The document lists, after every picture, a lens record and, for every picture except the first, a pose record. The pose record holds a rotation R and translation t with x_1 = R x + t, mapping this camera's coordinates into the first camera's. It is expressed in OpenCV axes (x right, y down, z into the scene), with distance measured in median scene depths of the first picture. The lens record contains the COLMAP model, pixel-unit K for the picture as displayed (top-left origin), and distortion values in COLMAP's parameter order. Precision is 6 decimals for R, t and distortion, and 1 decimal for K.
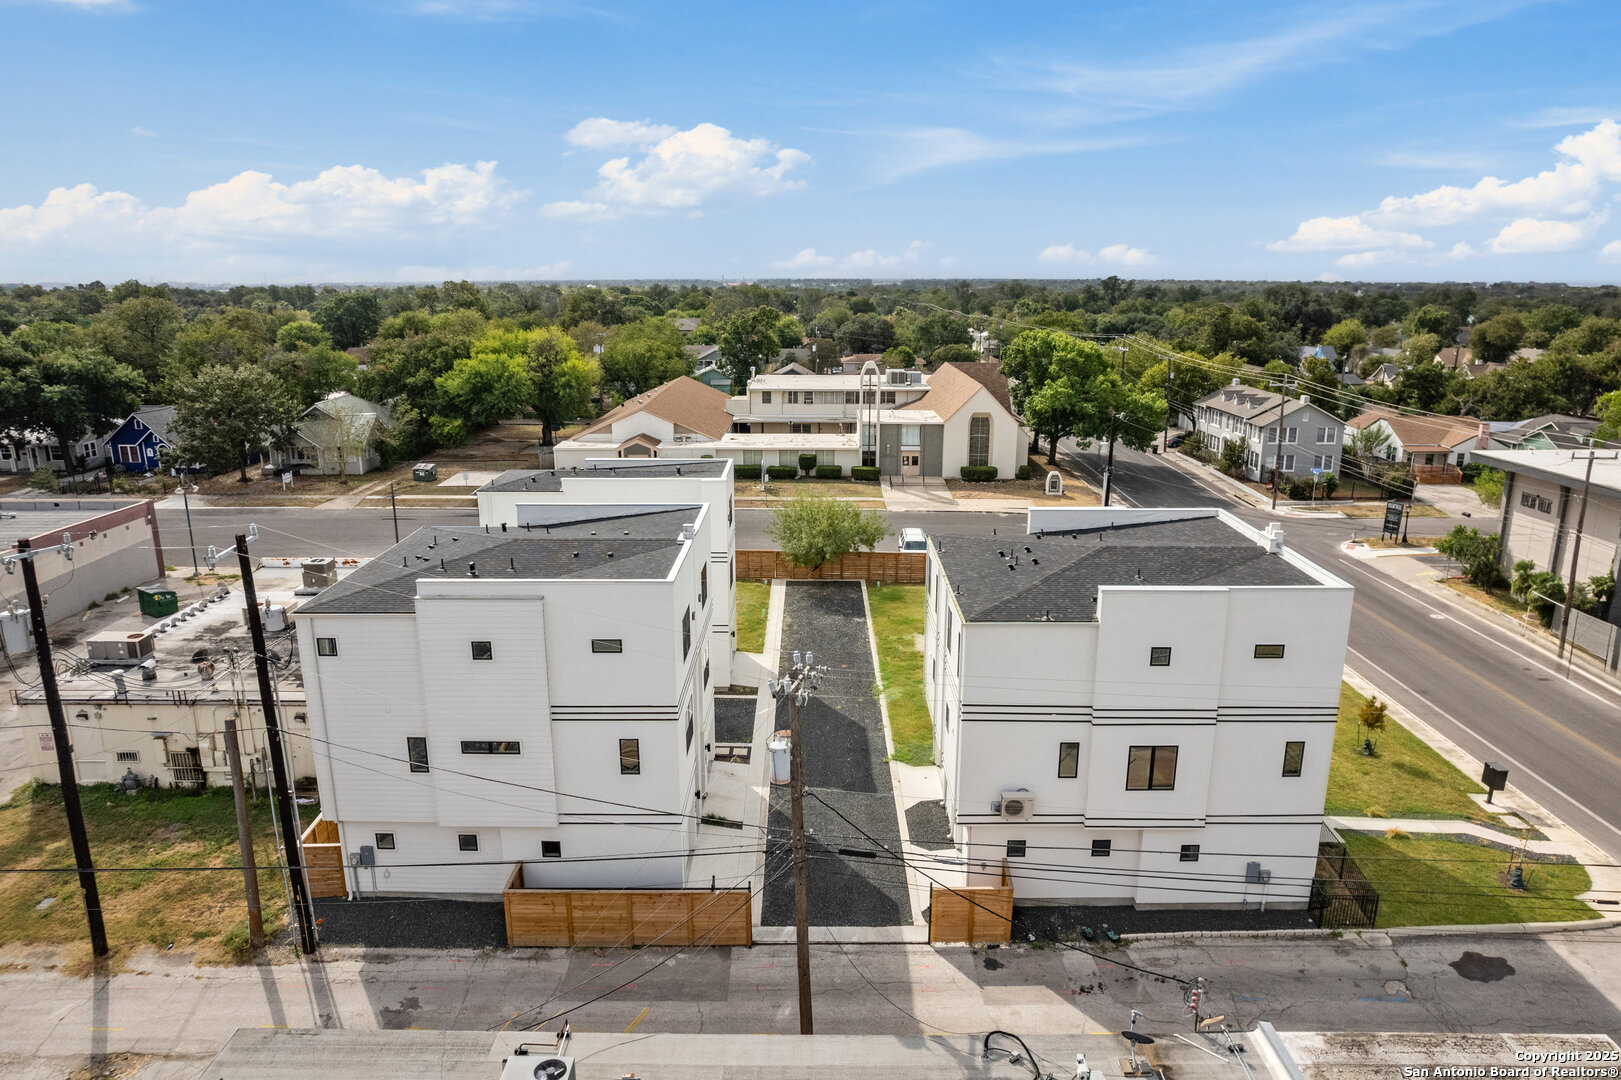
lens RADIAL K [[1052.7, 0, 810.5], [0, 1052.7, 540.0], [0, 0, 1]] dist [-0.080151, 0.074573]
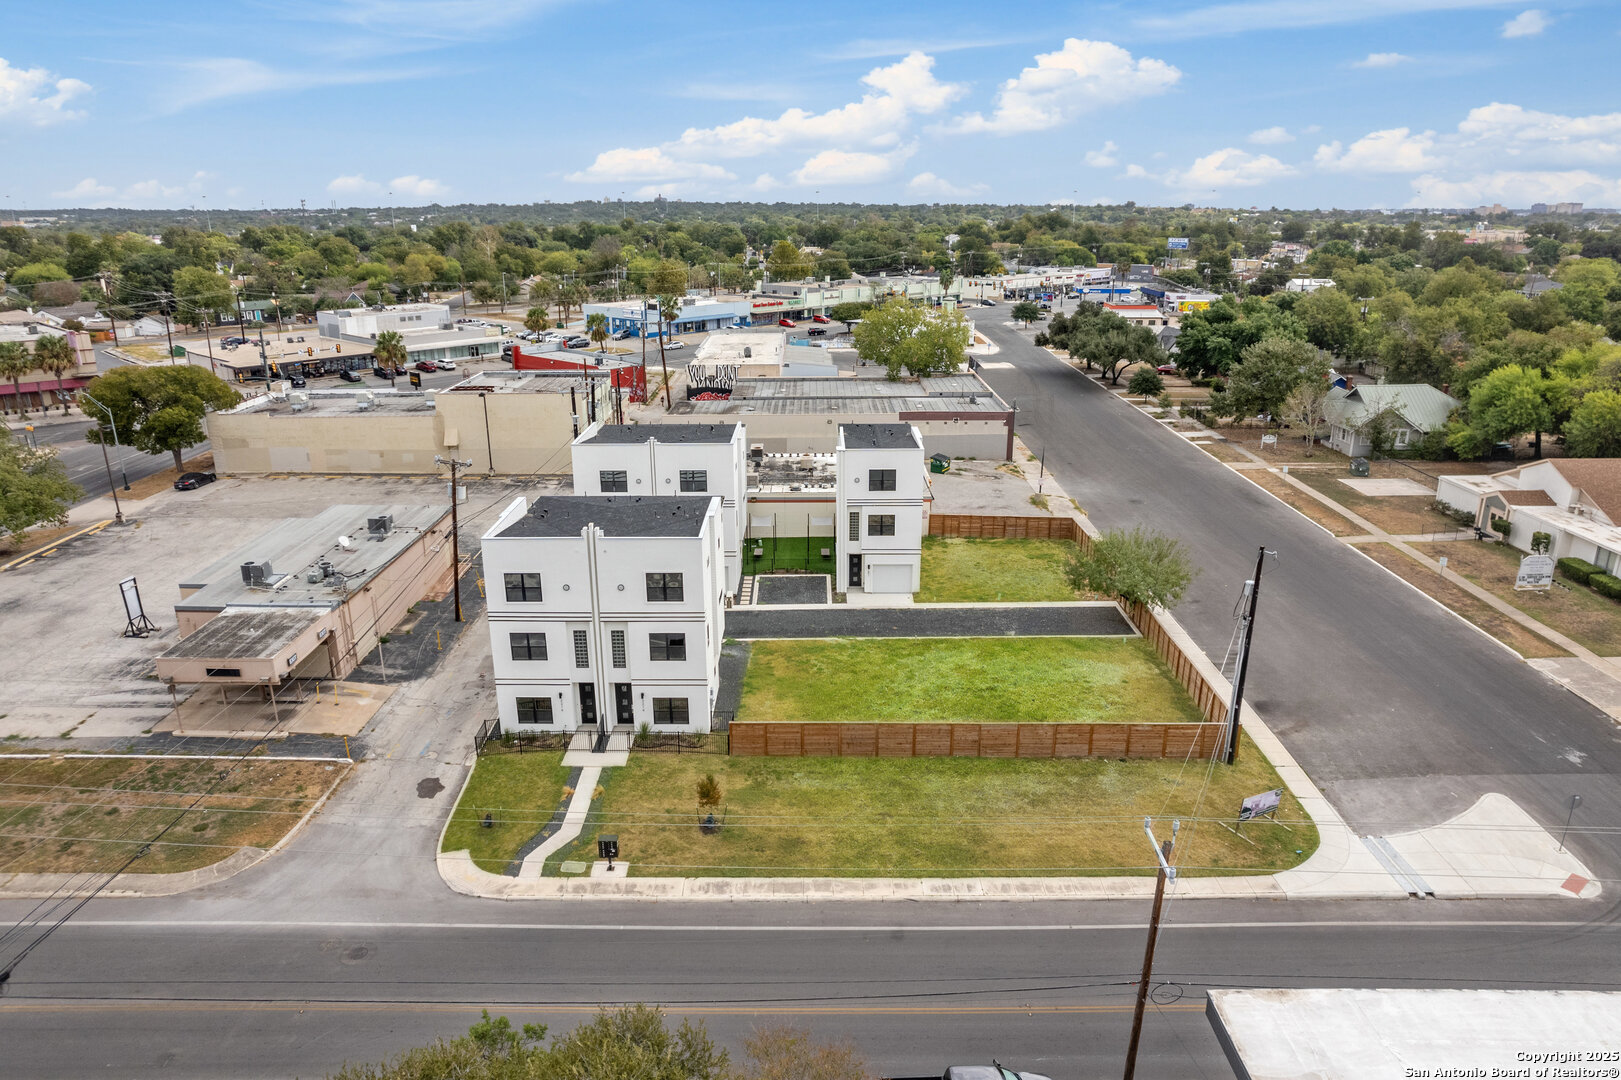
lens RADIAL K [[1061.1, 0, 810.5], [0, 1061.1, 540.0], [0, 0, 1]] dist [-0.079350, 0.074887]
pose [[-0.001725, 0.304258, -0.952588, 0.670709], [-0.242152, 0.924112, 0.295602, -0.181033], [0.970237, 0.231181, 0.072083, 0.440927]]
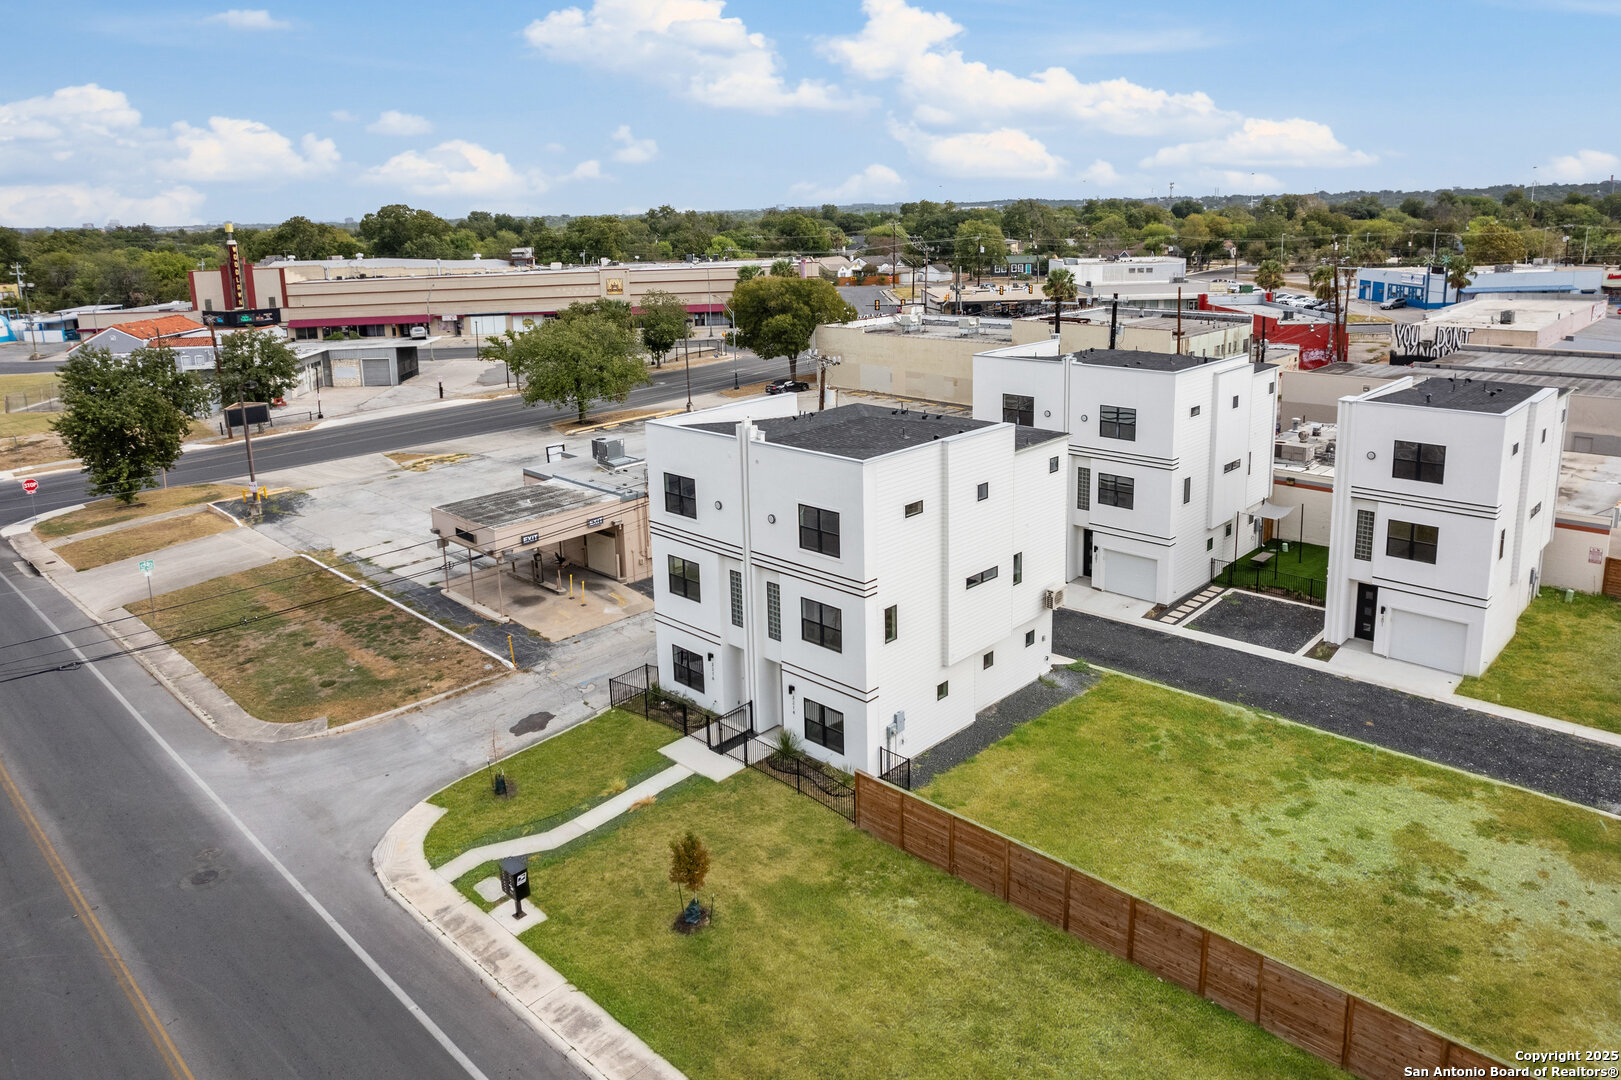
lens RADIAL K [[1080.9, 0, 830.3], [0, 1080.9, 484.7], [0, 0, 1]] dist [-0.074026, 0.064236]
pose [[-0.687150, 0.197574, -0.699135, 0.403923], [-0.153500, 0.901106, 0.405519, -0.136662], [0.710115, 0.385969, -0.588867, 0.614653]]
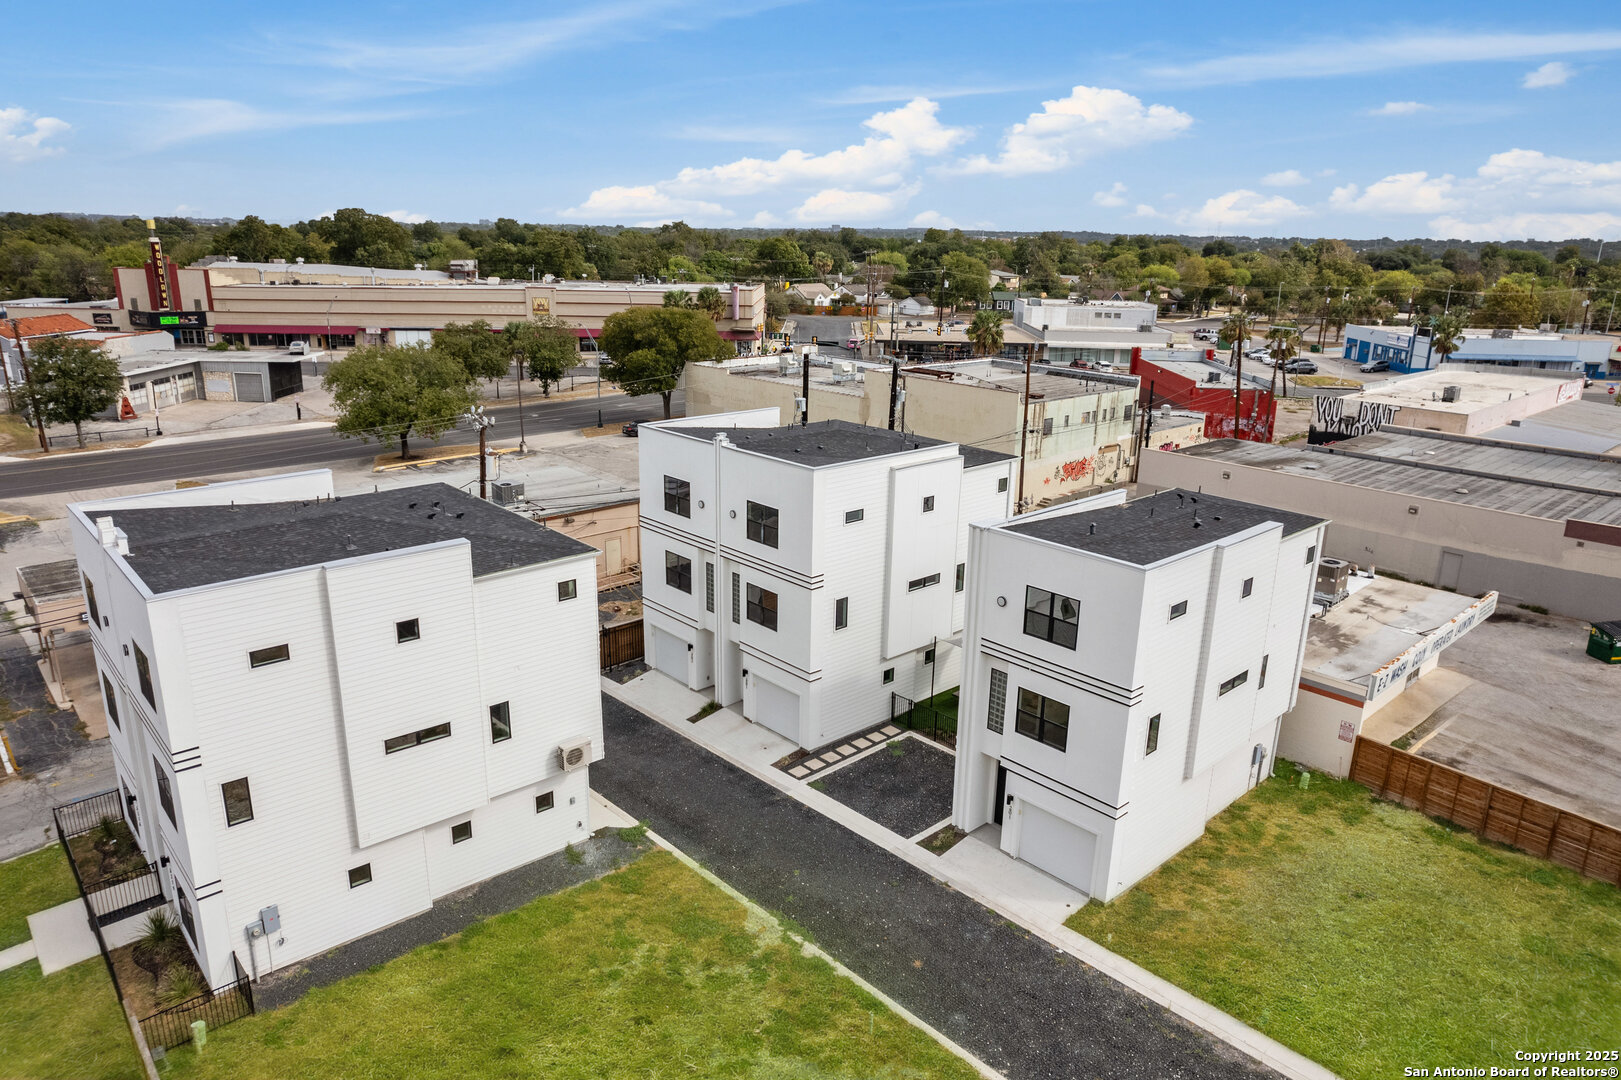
lens RADIAL K [[1052.2, 0, 811.3], [0, 1052.2, 582.2], [0, 0, 1]] dist [-0.067138, 0.061563]
pose [[-0.736257, 0.203448, -0.645395, 0.203960], [-0.183997, 0.857617, 0.480248, -0.156008], [0.651207, 0.472337, -0.593992, 0.662250]]
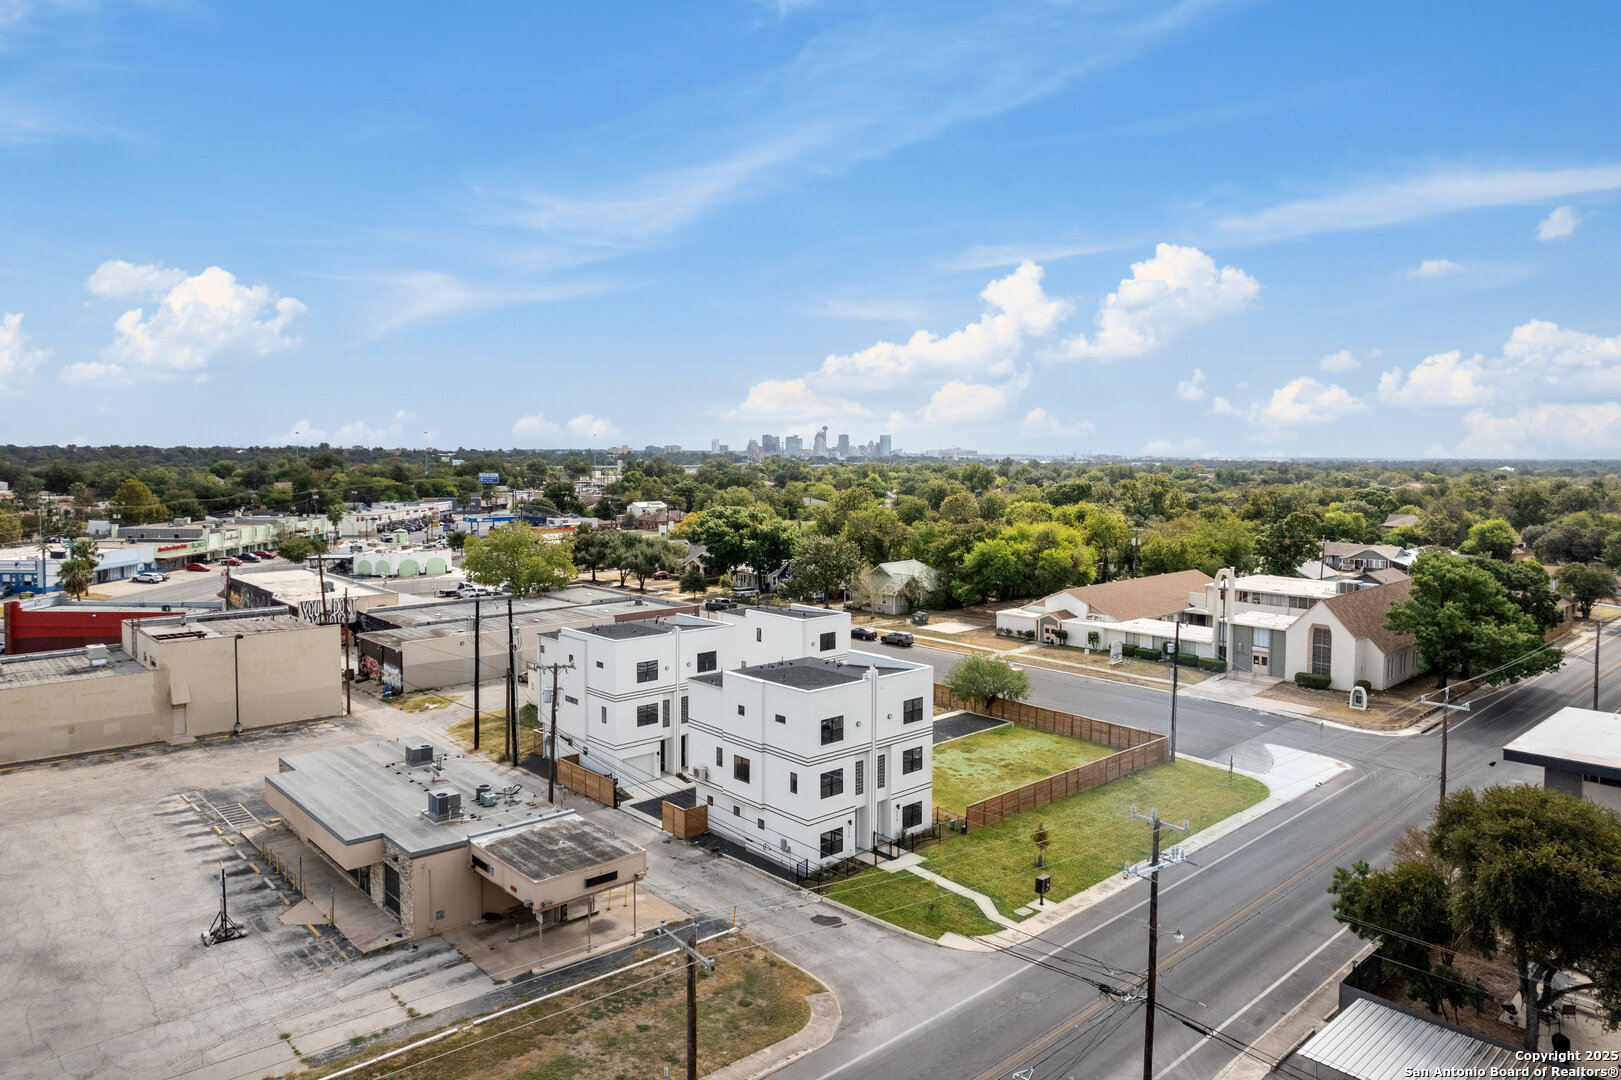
lens RADIAL K [[1072.3, 0, 808.8], [0, 1072.3, 506.1], [0, 0, 1]] dist [-0.070453, 0.063579]
pose [[0.680152, 0.042943, -0.731812, 0.620382], [-0.184958, 0.976038, -0.114628, -0.019746], [0.709354, 0.213319, 0.671797, -0.125524]]
